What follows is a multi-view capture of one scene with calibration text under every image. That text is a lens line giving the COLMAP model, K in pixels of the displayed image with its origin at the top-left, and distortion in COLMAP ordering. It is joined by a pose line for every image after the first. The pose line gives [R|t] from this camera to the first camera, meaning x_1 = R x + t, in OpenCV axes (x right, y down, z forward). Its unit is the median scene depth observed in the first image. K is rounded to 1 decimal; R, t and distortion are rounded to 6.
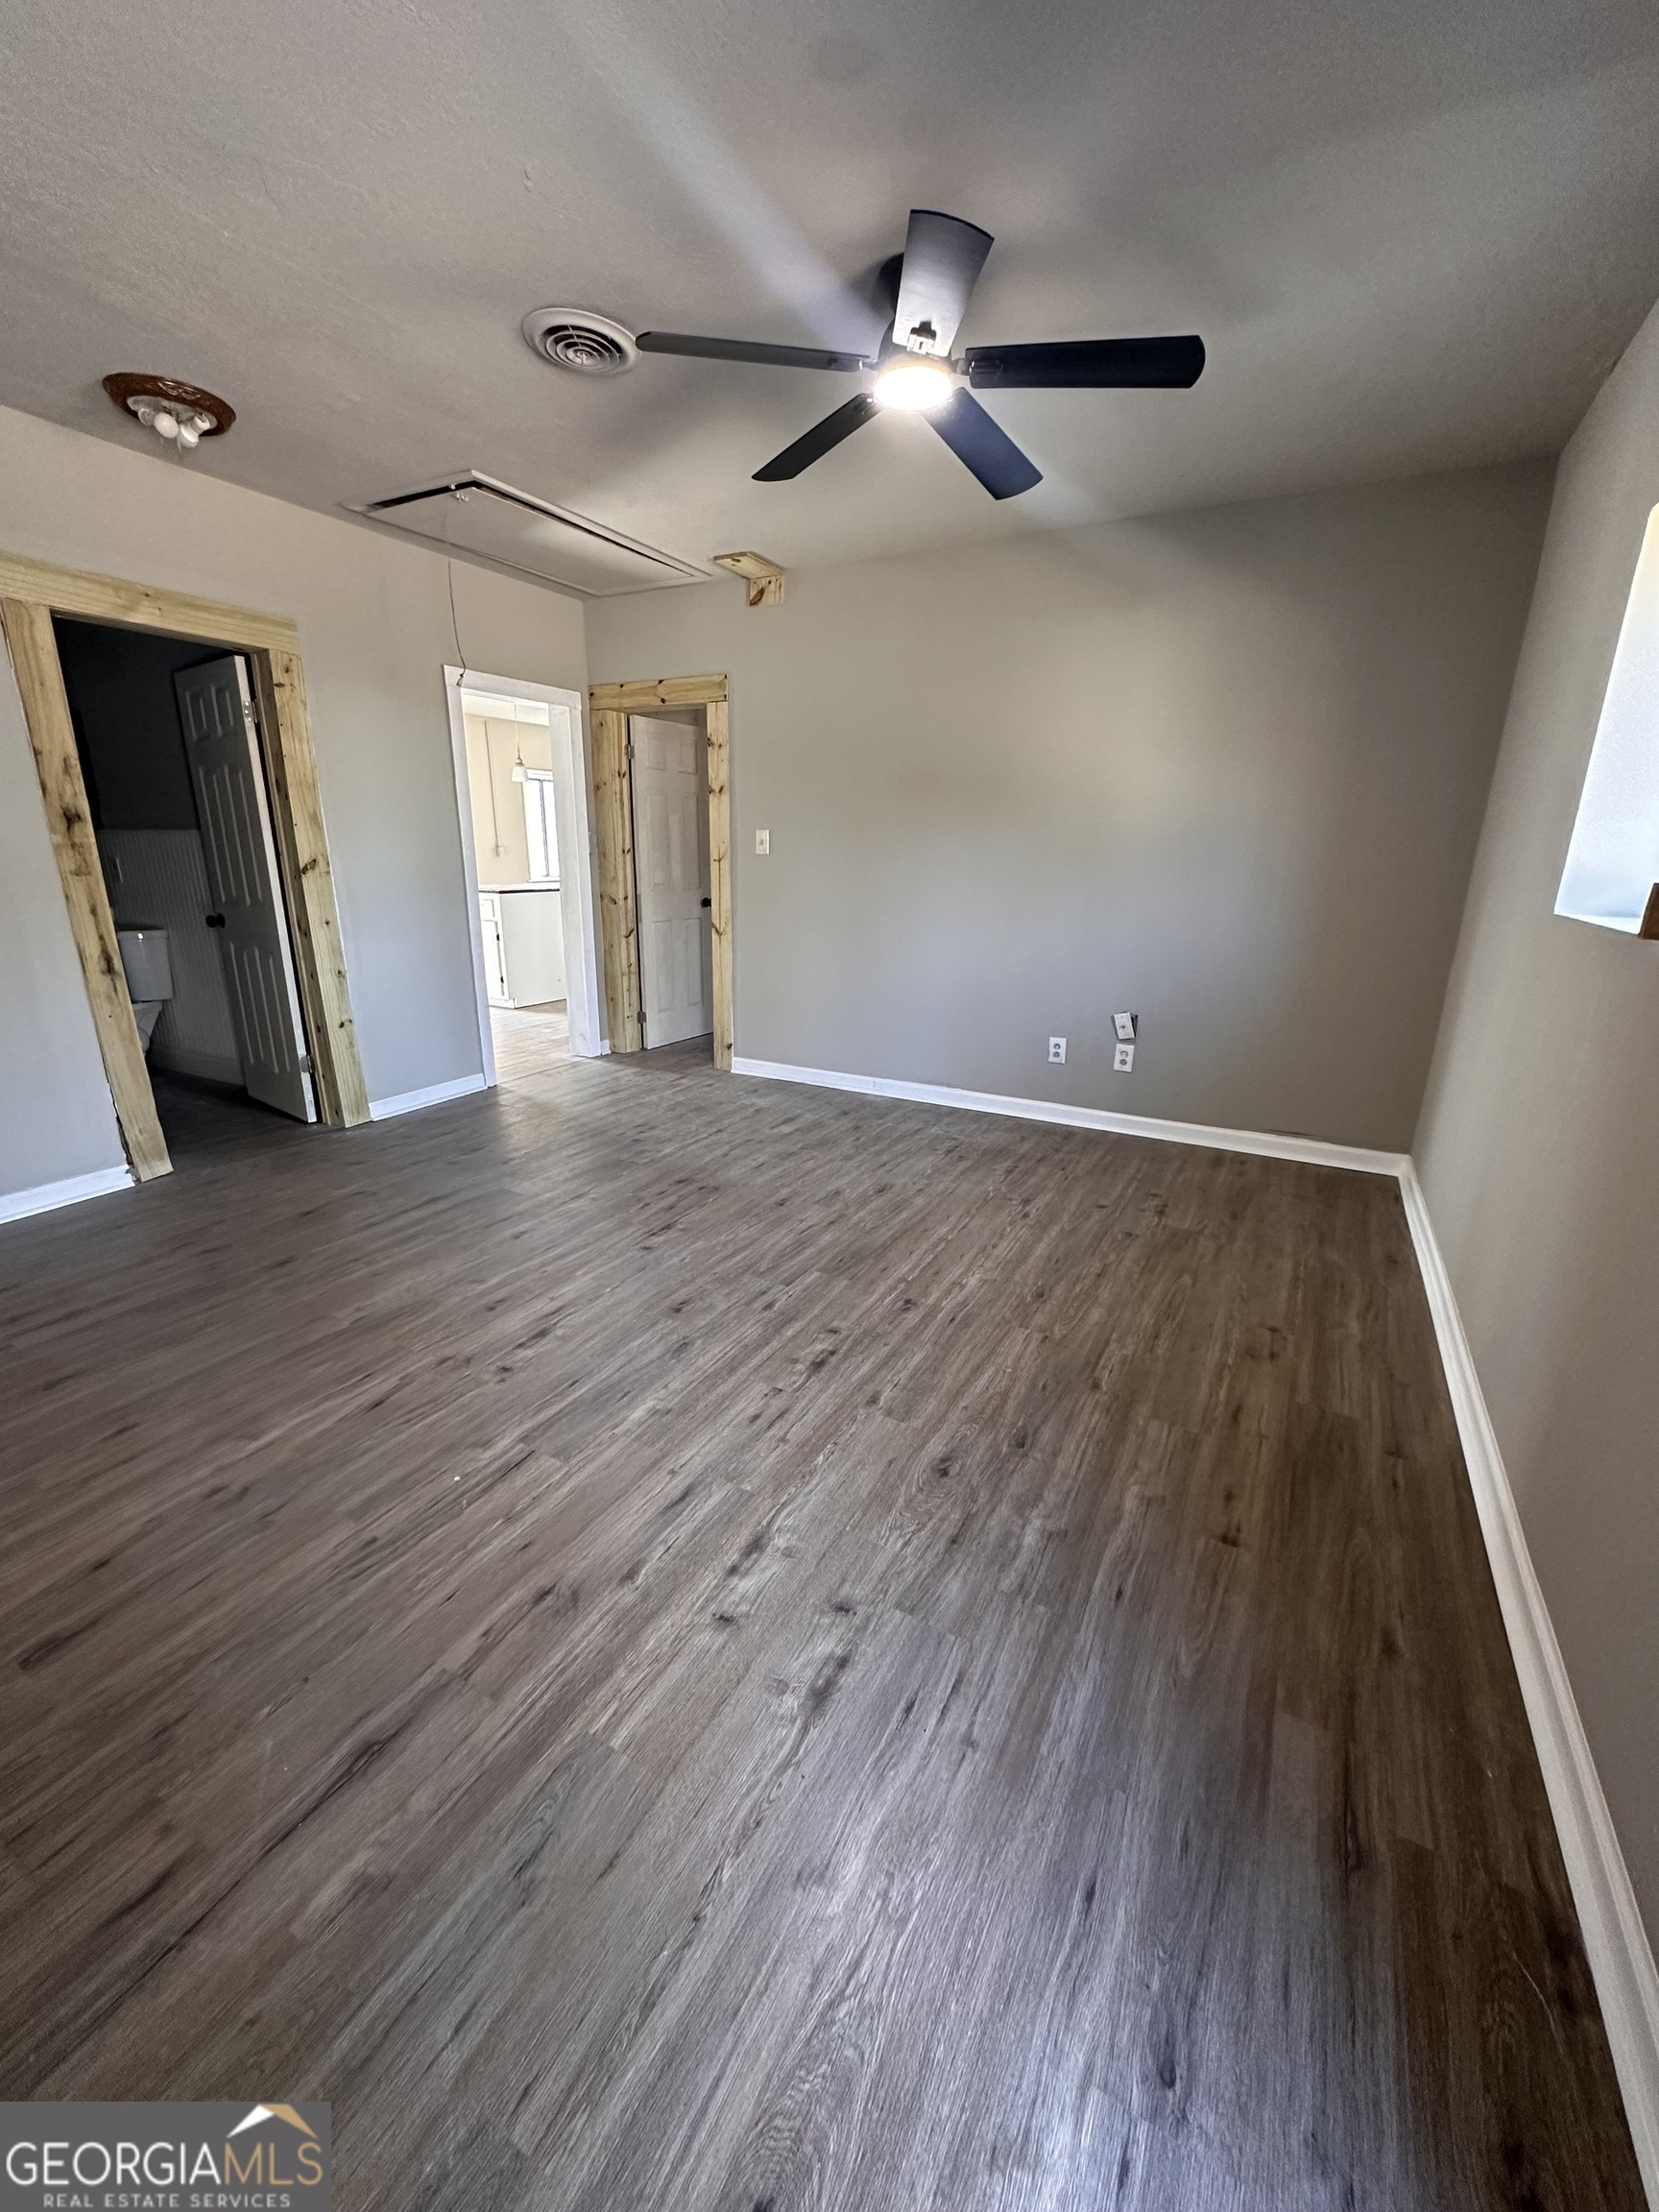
lens RADIAL K [[889.9, 0, 826.4], [0, 889.9, 1113.7], [0, 0, 1]] dist [-0.002092, 0.000015]
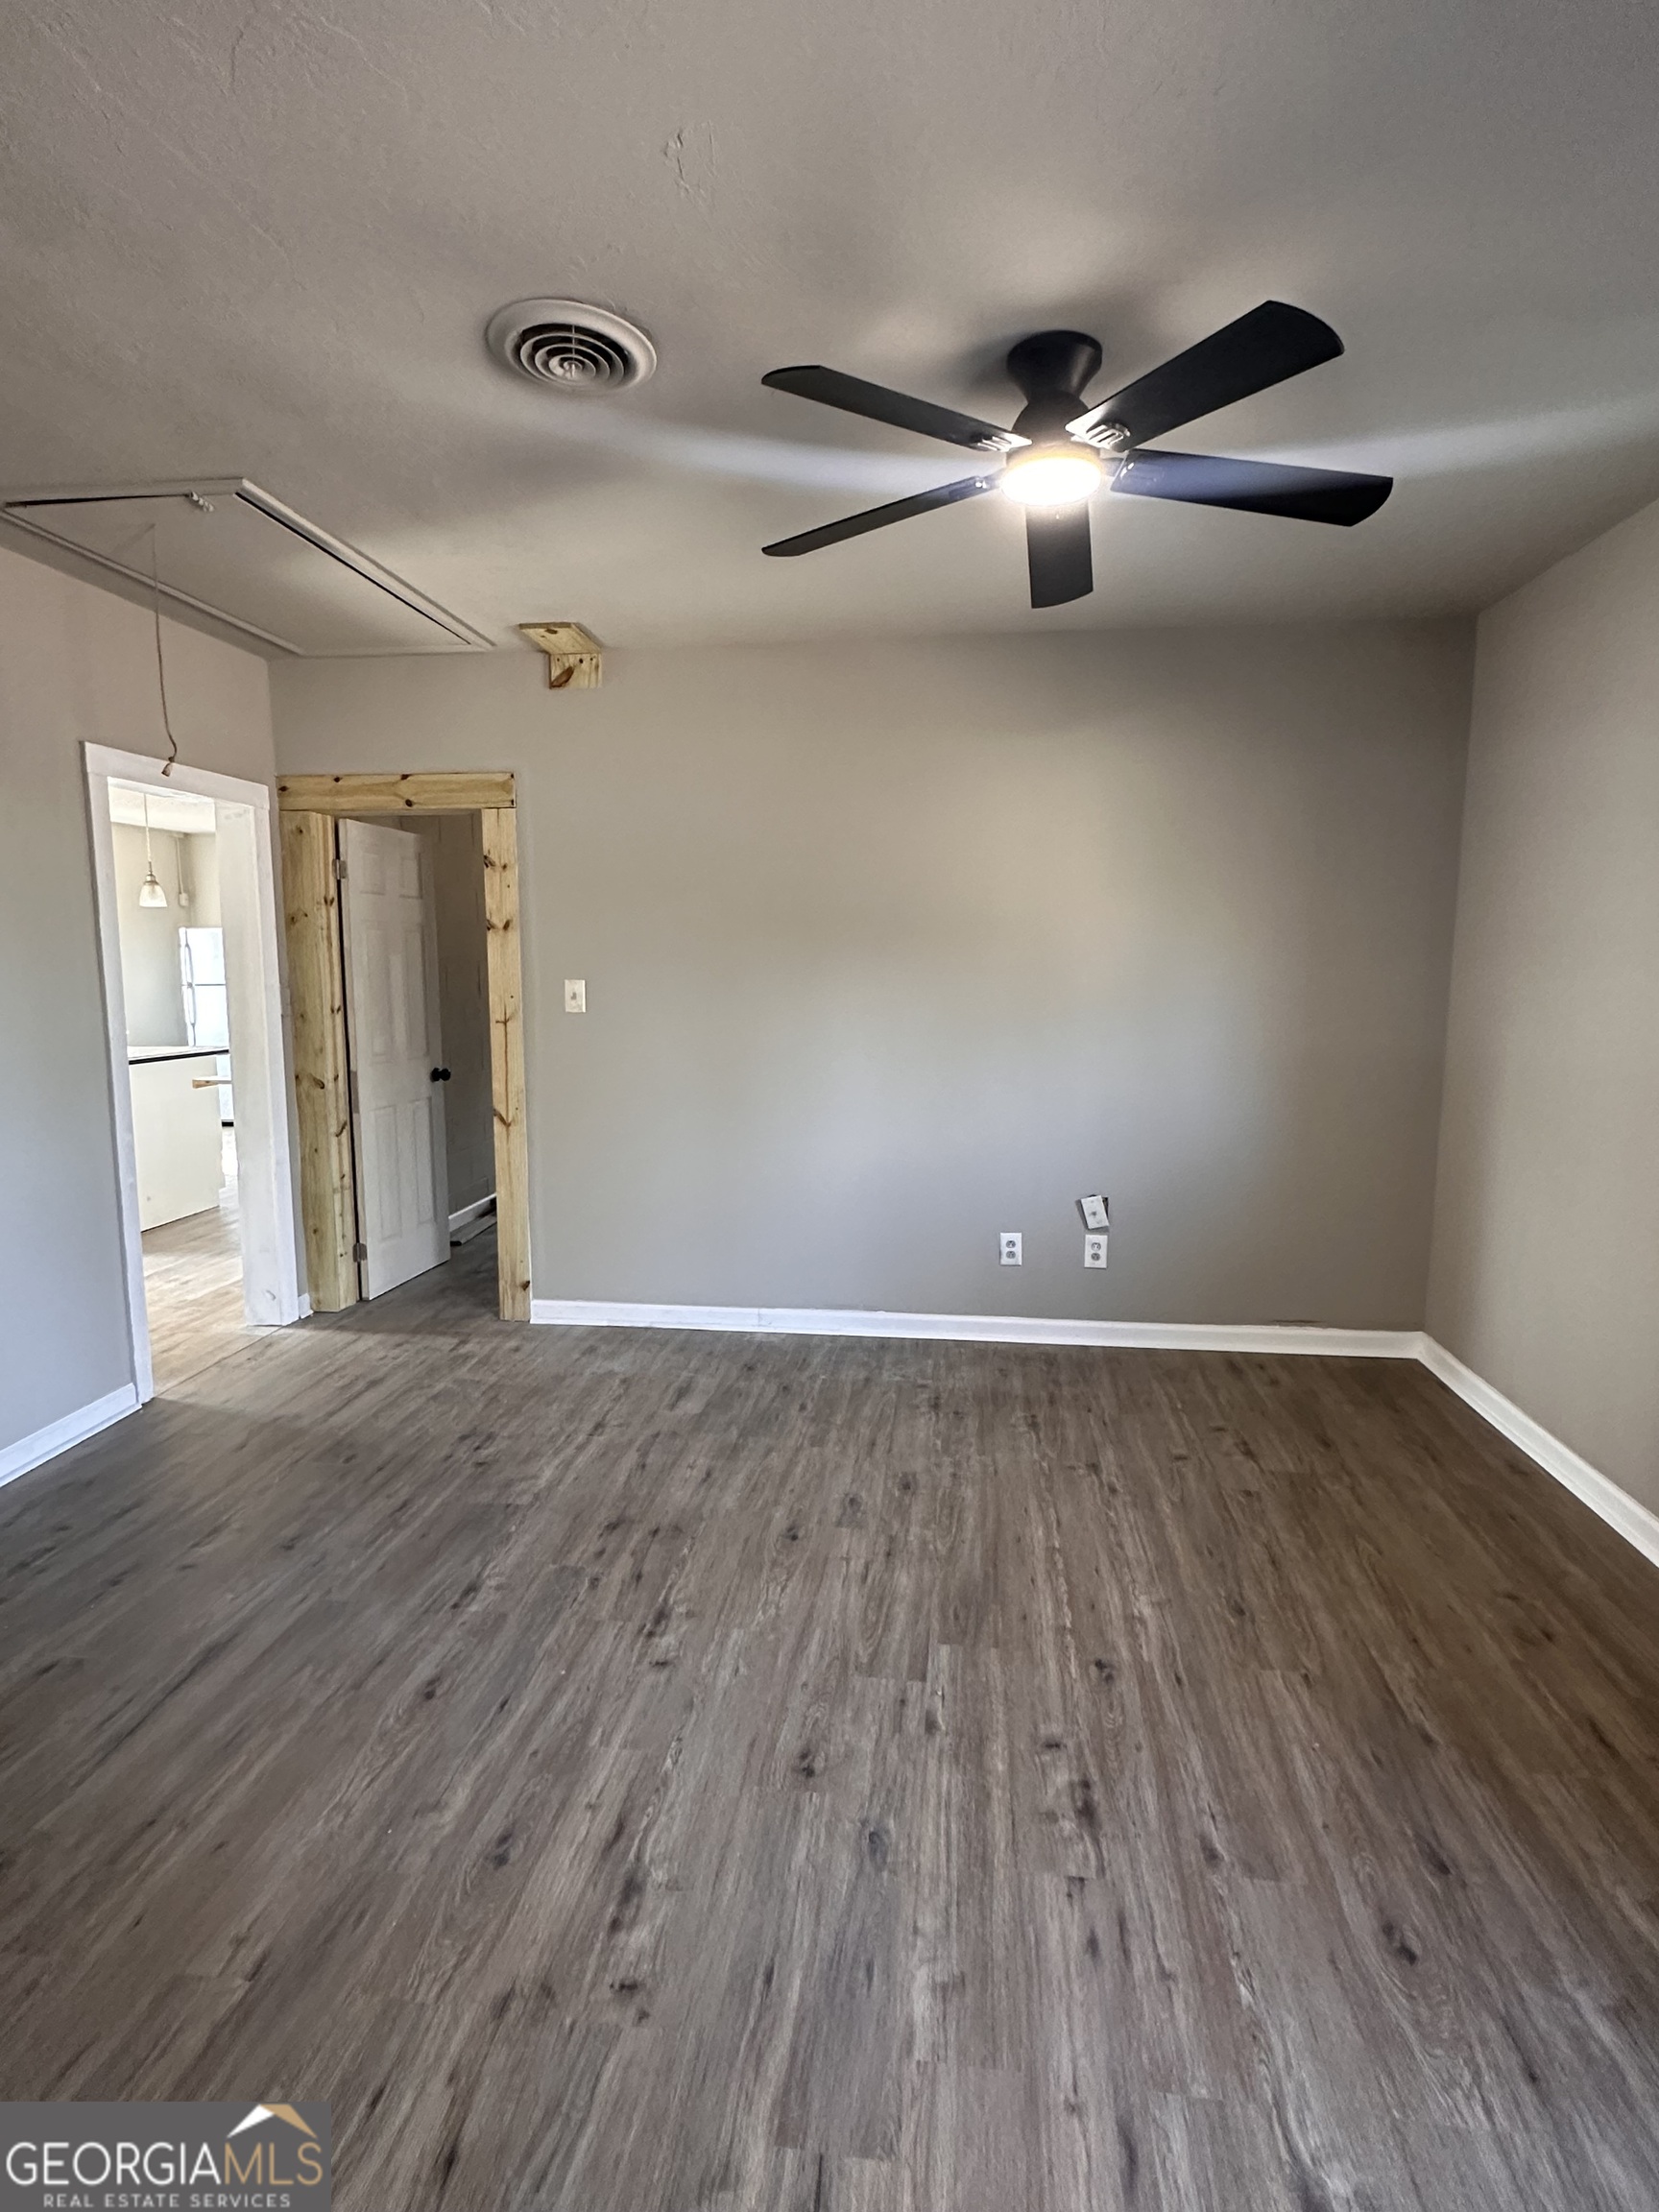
lens RADIAL K [[1142.6, 0, 828.7], [0, 1142.6, 1110.3], [0, 0, 1]] dist [-0.003004, 0.001467]
pose [[0.927962, -0.061489, 0.367568, -0.414957], [0.119056, 0.983524, -0.136039, -0.121277], [-0.353147, 0.170000, 0.919993, 0.184076]]
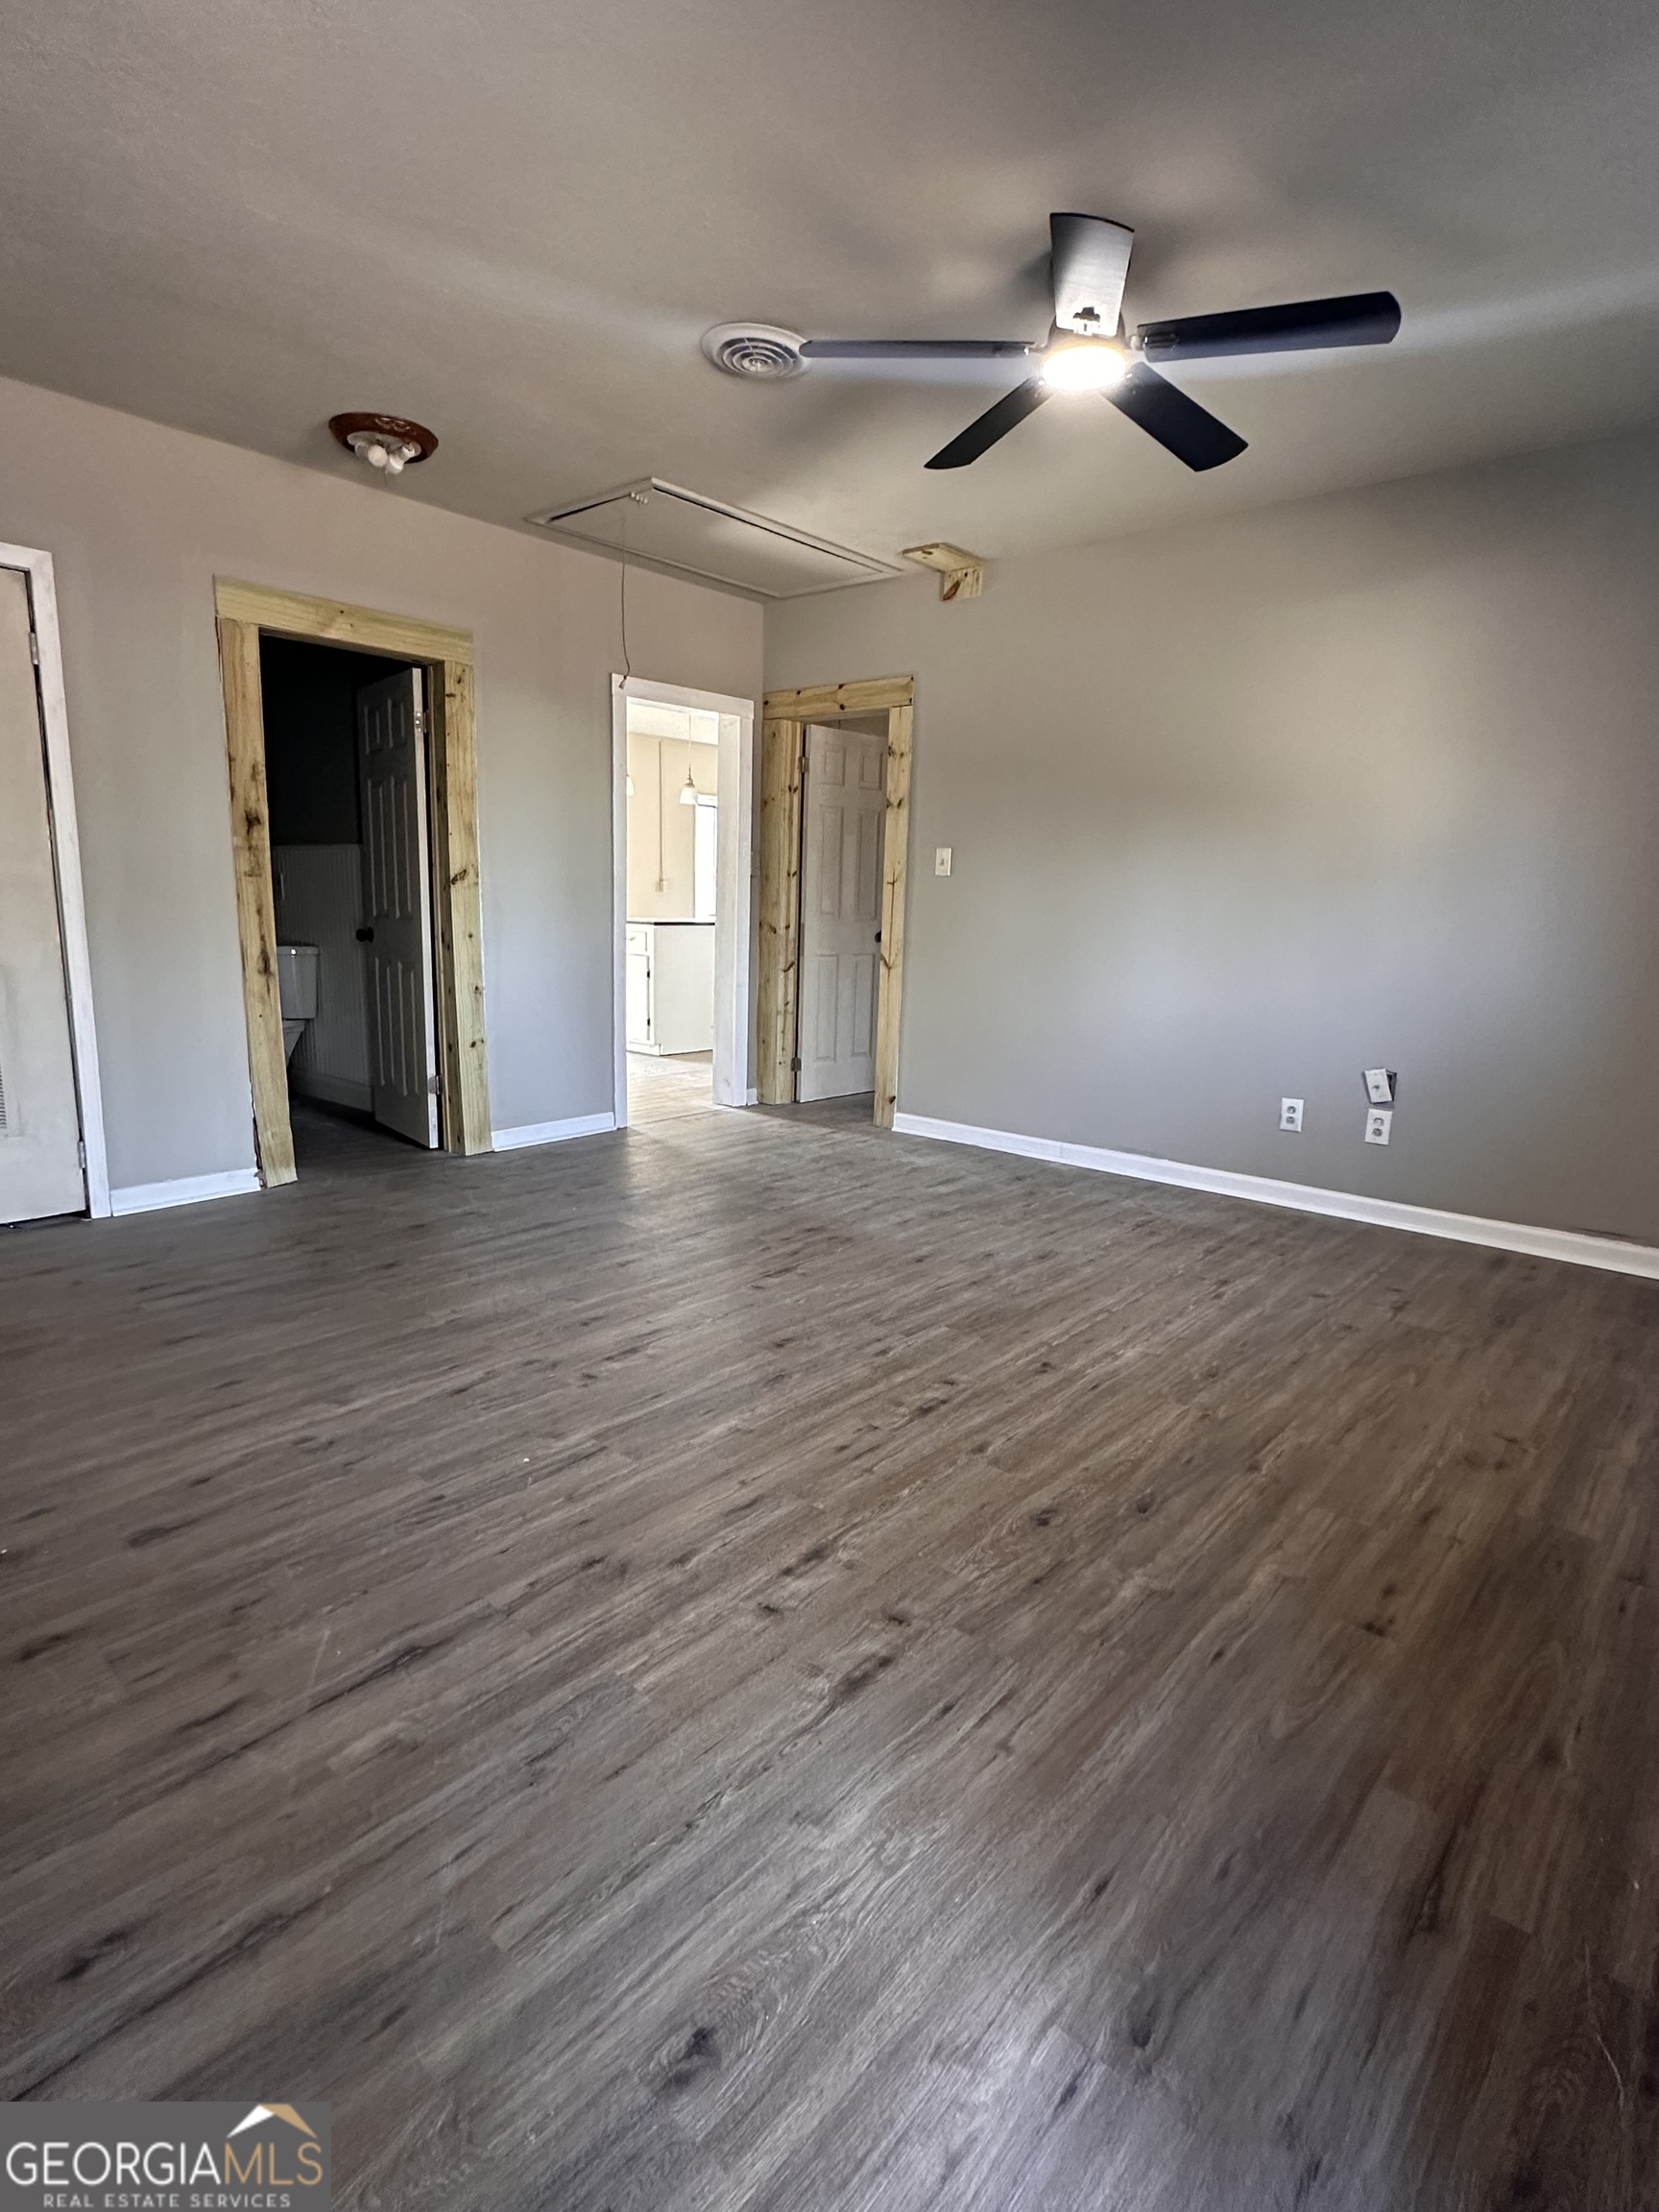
lens RADIAL K [[1142.6, 0, 813.0], [0, 1142.6, 1114.9], [0, 0, 1]] dist [-0.003004, 0.001467]
pose [[0.975945, 0.053376, -0.211383, 0.094944], [-0.075152, 0.992506, -0.096354, 0.098200], [0.204656, 0.109922, 0.972642, -0.134086]]
